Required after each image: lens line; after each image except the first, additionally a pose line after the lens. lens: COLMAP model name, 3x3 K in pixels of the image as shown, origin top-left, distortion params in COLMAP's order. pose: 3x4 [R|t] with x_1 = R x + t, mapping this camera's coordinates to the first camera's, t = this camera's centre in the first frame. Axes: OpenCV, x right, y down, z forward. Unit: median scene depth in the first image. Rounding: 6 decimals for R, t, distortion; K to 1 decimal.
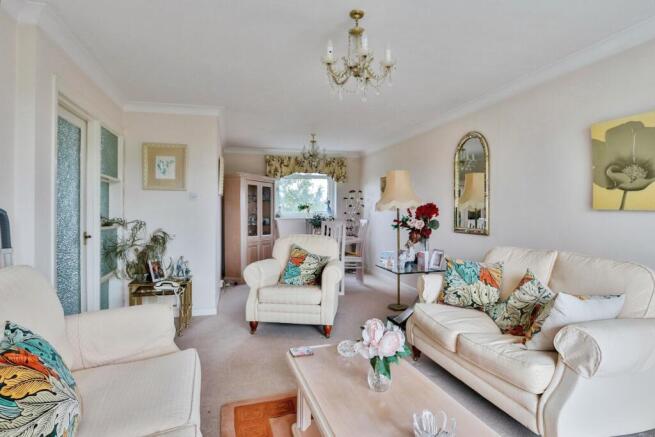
lens RADIAL K [[339.3, 0, 326.9], [0, 339.3, 213.7], [0, 0, 1]] dist [-0.031997, 0.001905]
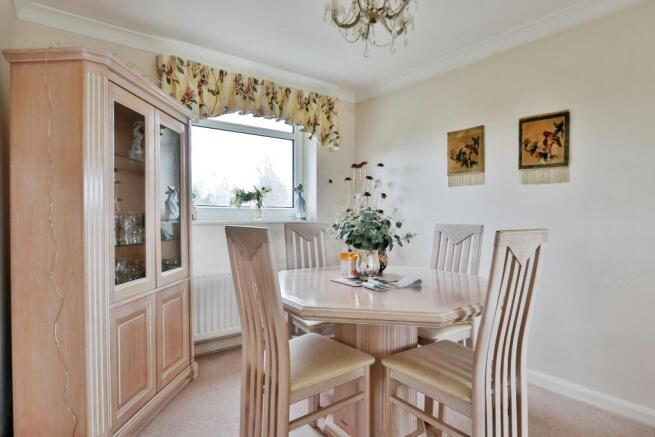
lens RADIAL K [[339.3, 0, 327.4], [0, 339.3, 214.9], [0, 0, 1]] dist [-0.031997, 0.001905]
pose [[0.915630, 0.005213, 0.401989, -0.157741], [-0.000071, 0.999918, -0.012806, 0.011095], [-0.402023, 0.011697, 0.915555, 0.585769]]
